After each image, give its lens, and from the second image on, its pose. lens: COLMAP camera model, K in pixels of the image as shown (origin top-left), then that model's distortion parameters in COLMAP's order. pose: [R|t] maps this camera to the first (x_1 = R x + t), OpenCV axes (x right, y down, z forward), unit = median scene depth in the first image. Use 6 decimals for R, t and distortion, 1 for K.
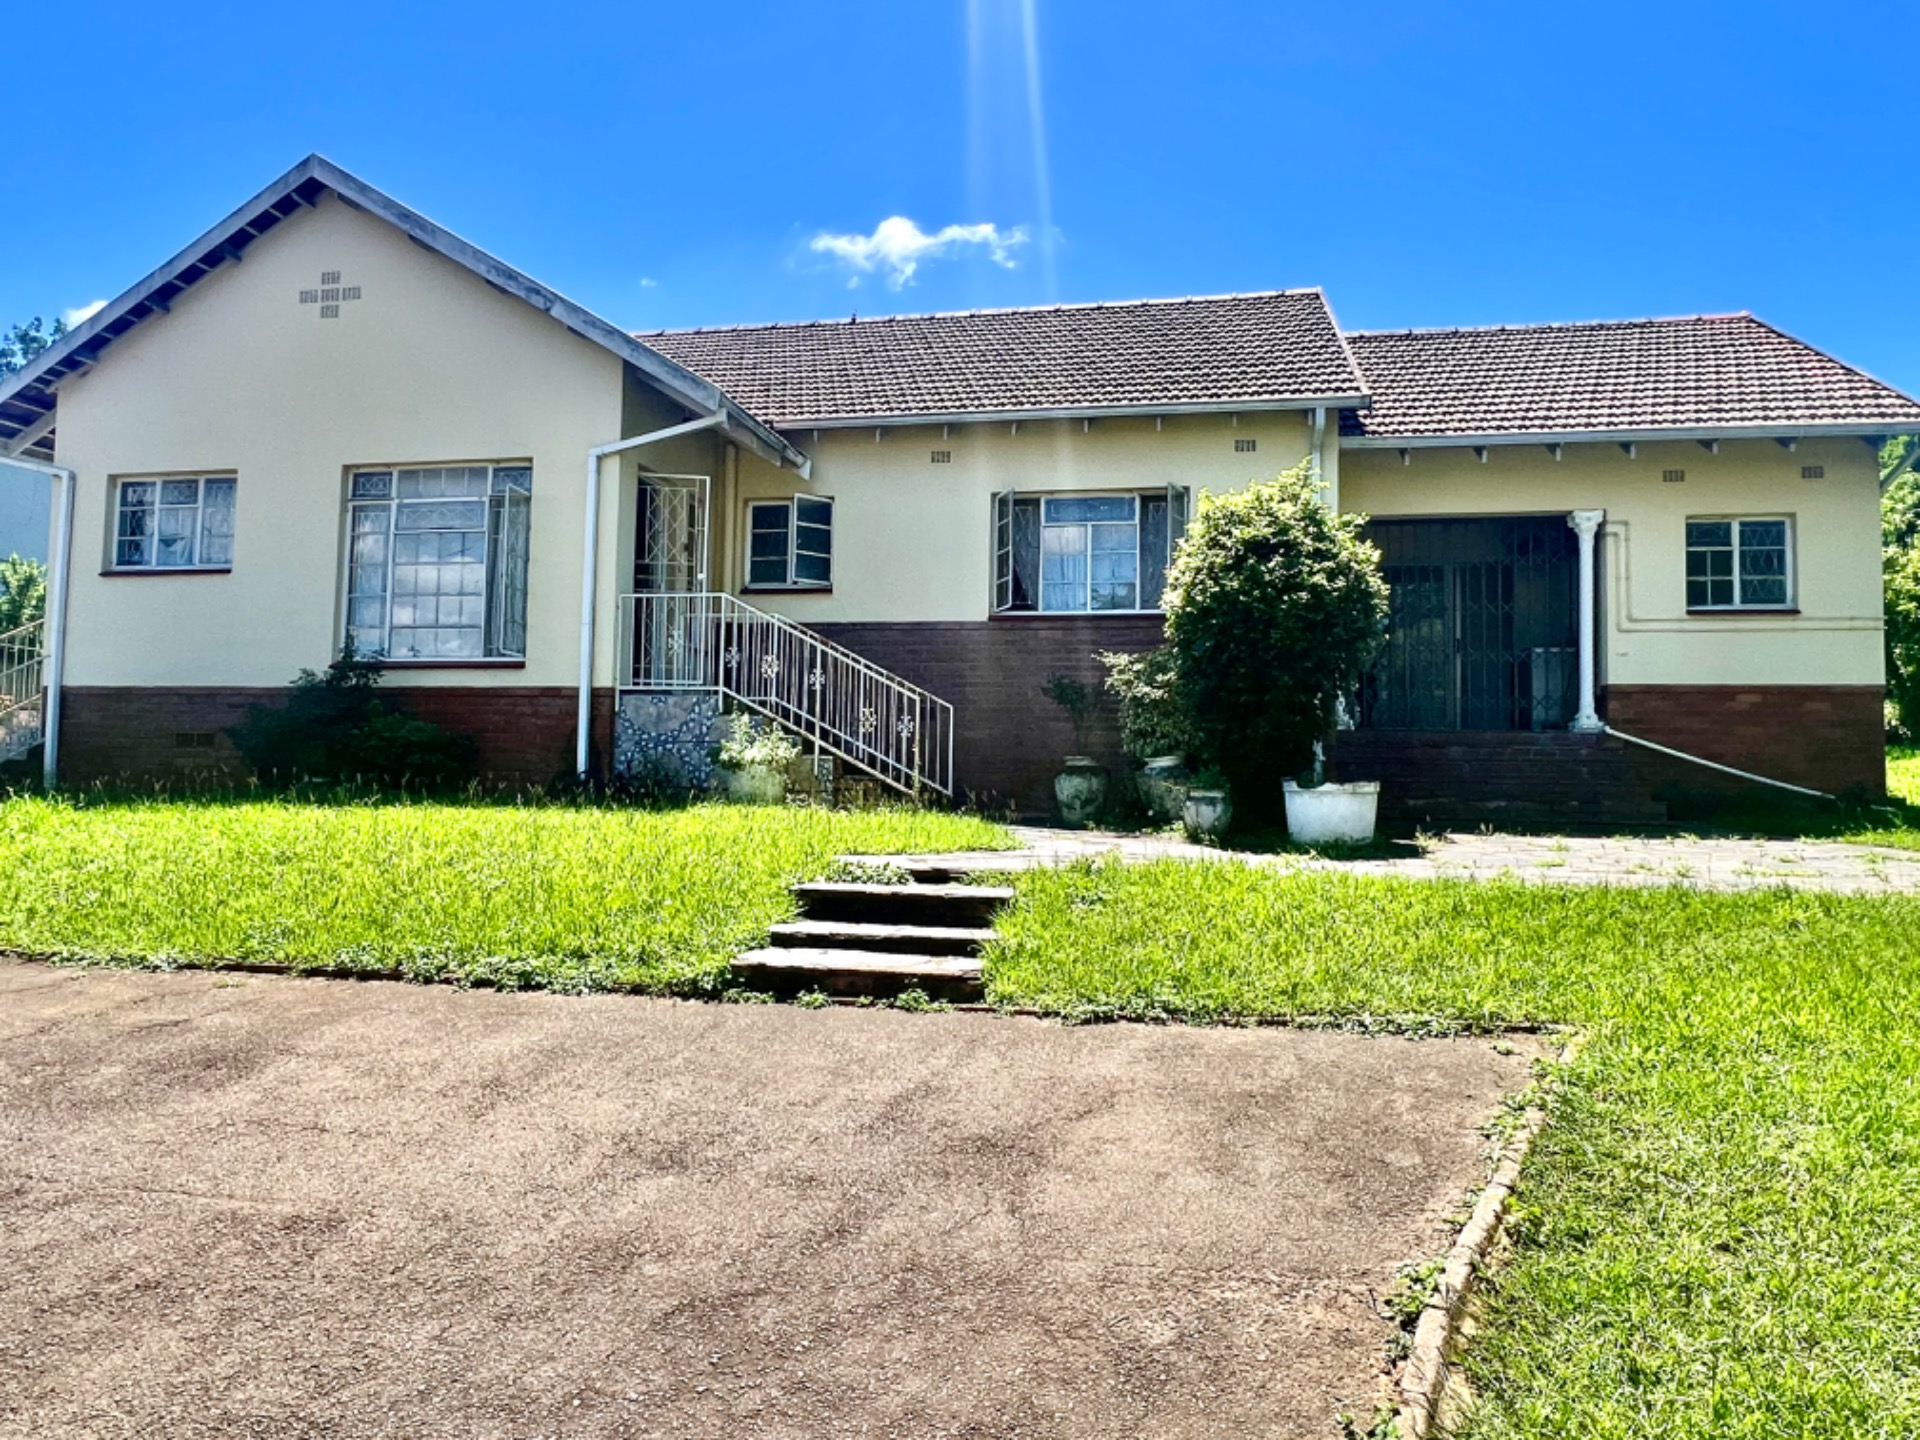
lens RADIAL K [[1199.6, 0, 947.3], [0, 1199.6, 719.2], [0, 0, 1]] dist [0.002821, -0.002306]
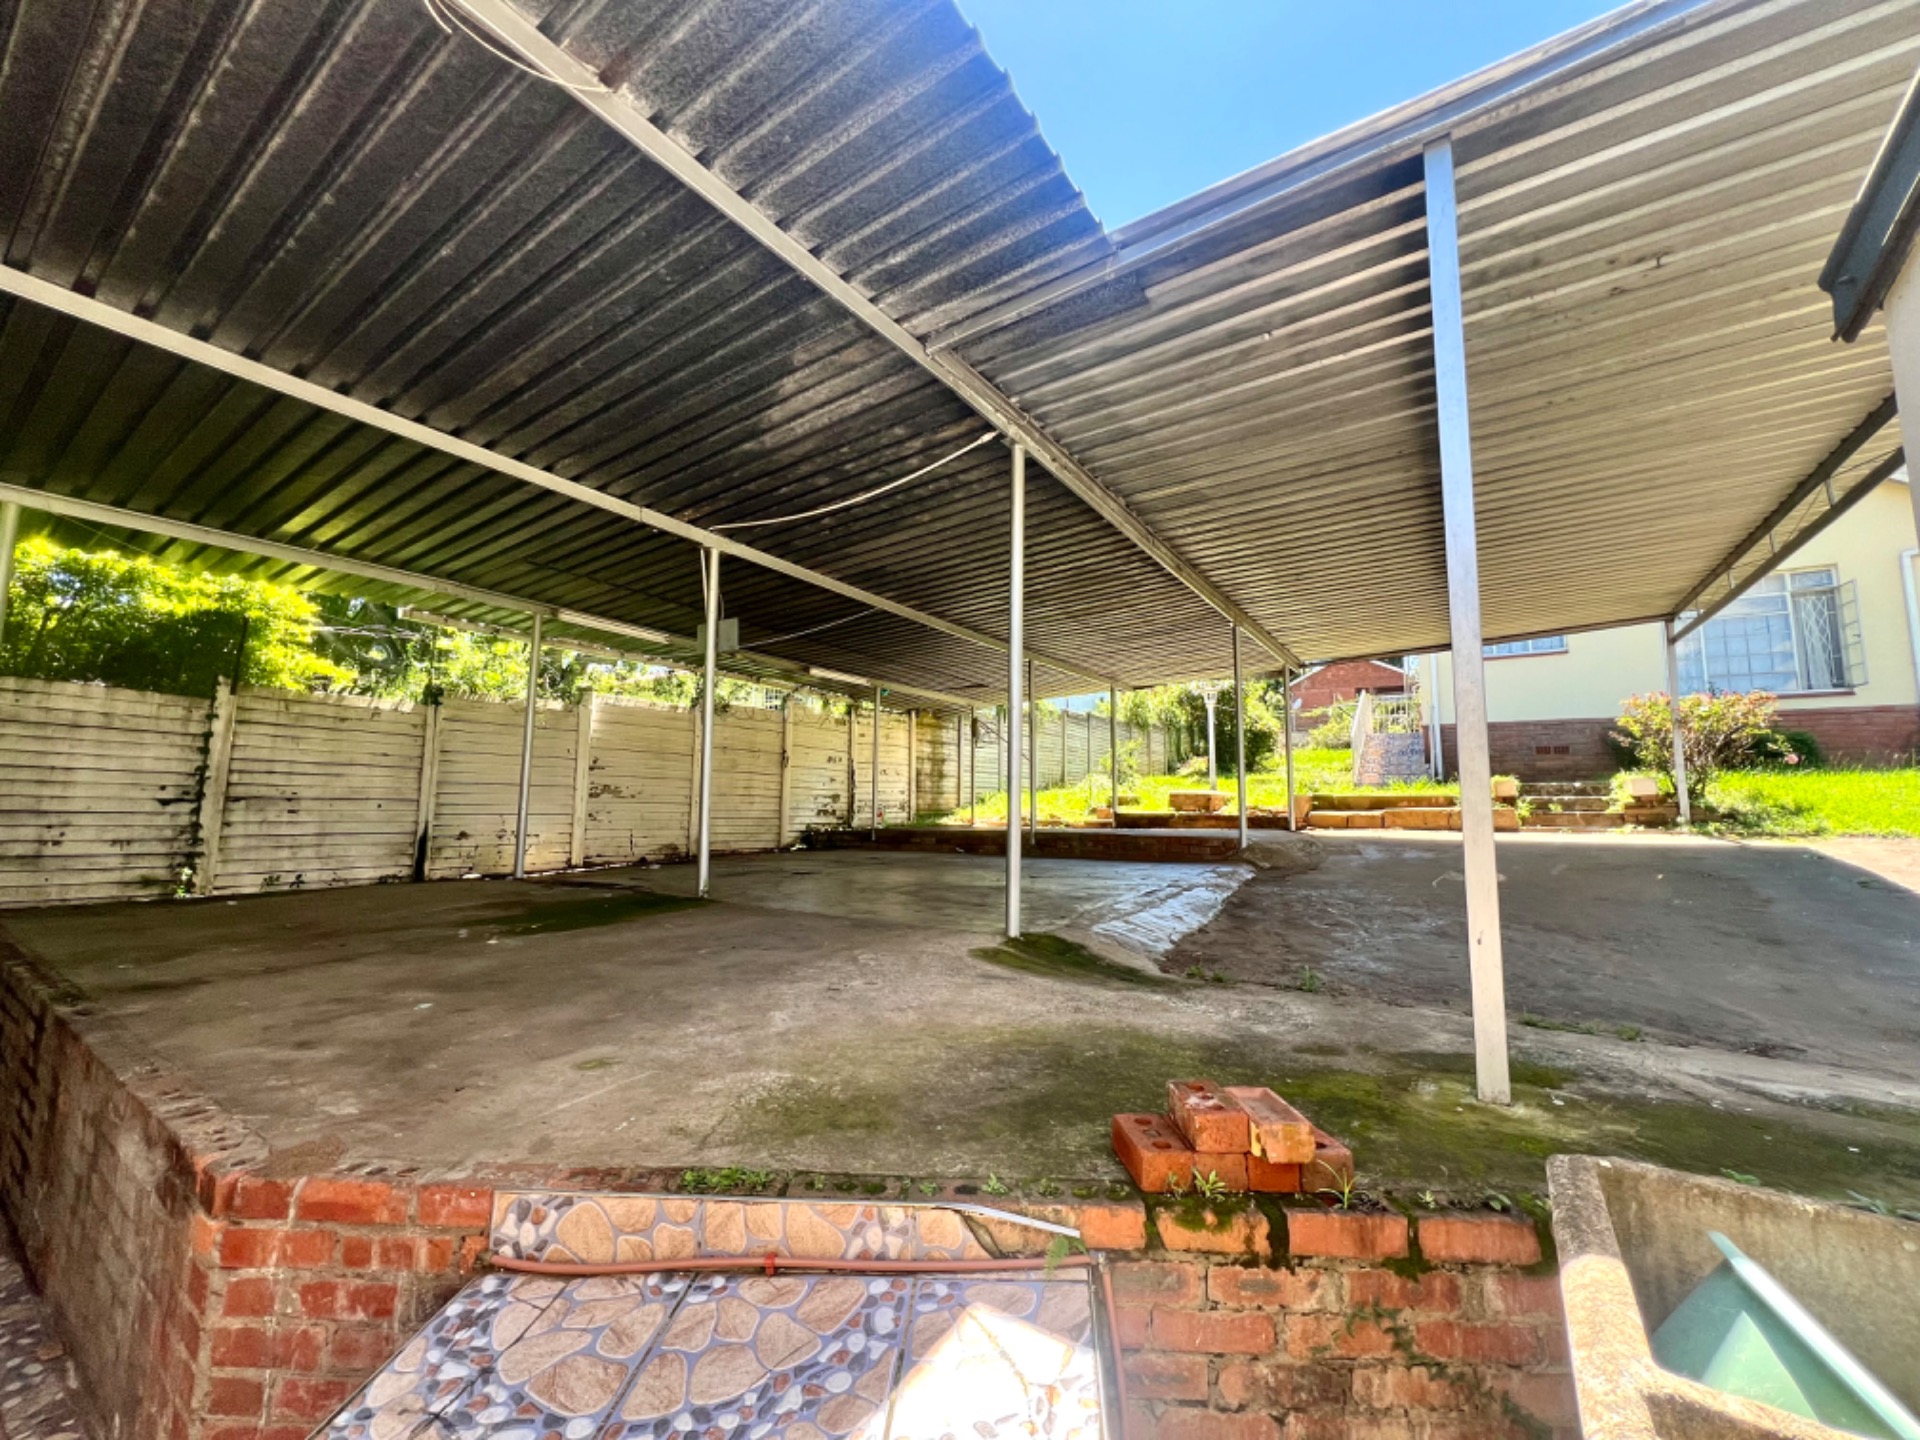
lens RADIAL K [[773.6, 0, 953.7], [0, 773.6, 714.0], [0, 0, 1]] dist [-0.000793, 0.000264]
pose [[0.927266, -0.052026, -0.370772, -1.079912], [0.023148, 0.996370, -0.081917, 0.039421], [0.373688, 0.067376, 0.925104, -0.387475]]
